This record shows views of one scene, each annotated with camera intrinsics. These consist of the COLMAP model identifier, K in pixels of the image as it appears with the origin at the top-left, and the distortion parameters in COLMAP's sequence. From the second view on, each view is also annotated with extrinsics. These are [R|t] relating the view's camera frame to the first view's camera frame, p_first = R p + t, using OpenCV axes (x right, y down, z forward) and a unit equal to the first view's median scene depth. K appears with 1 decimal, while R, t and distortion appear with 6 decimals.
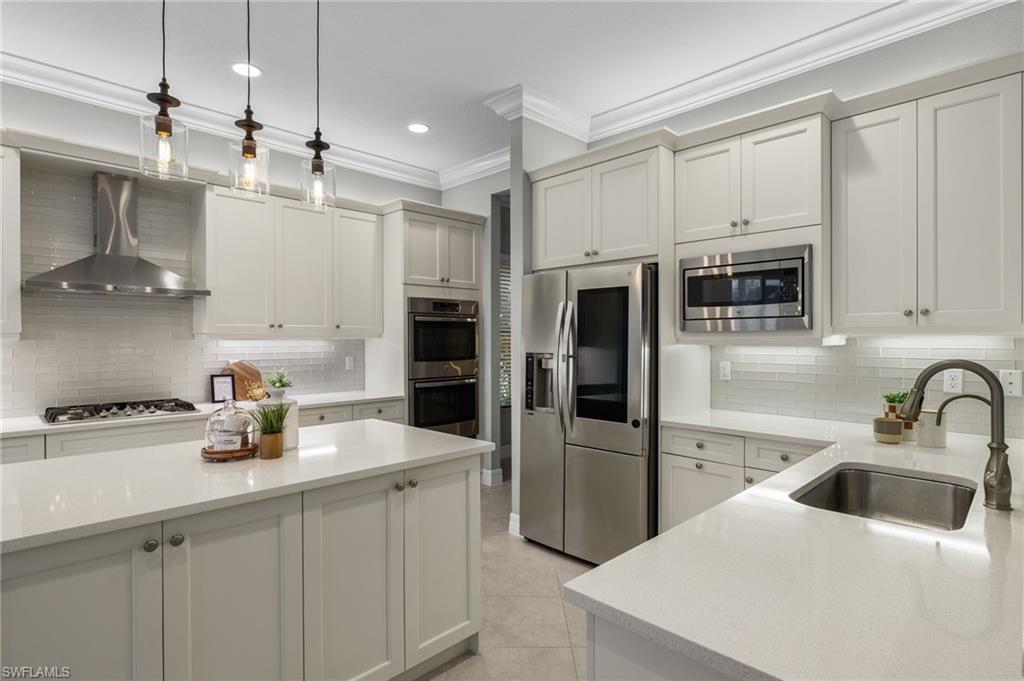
lens RADIAL K [[492.1, 0, 512.0], [0, 492.1, 340.5], [0, 0, 1]] dist [0.001139, 0.000148]
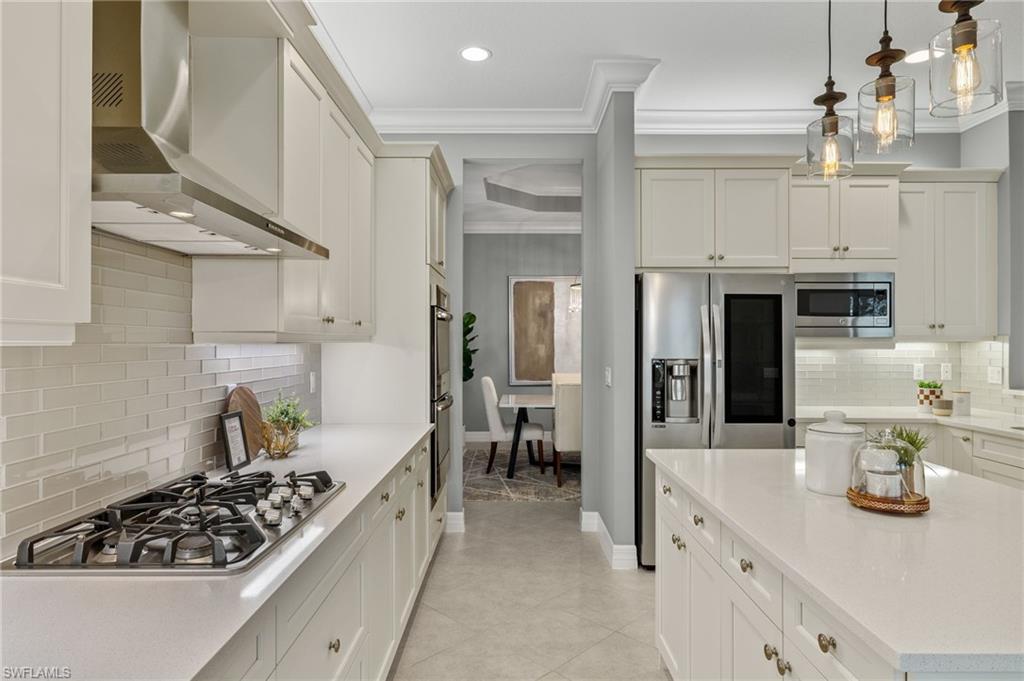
lens RADIAL K [[553.5, 0, 512.0], [0, 553.5, 340.5], [0, 0, 1]] dist [-0.004801, -0.001217]
pose [[0.739403, 0.006169, 0.673235, -1.053995], [0.000614, 0.999951, -0.009836, 0.001233], [-0.673263, 0.007686, 0.739363, 0.540010]]
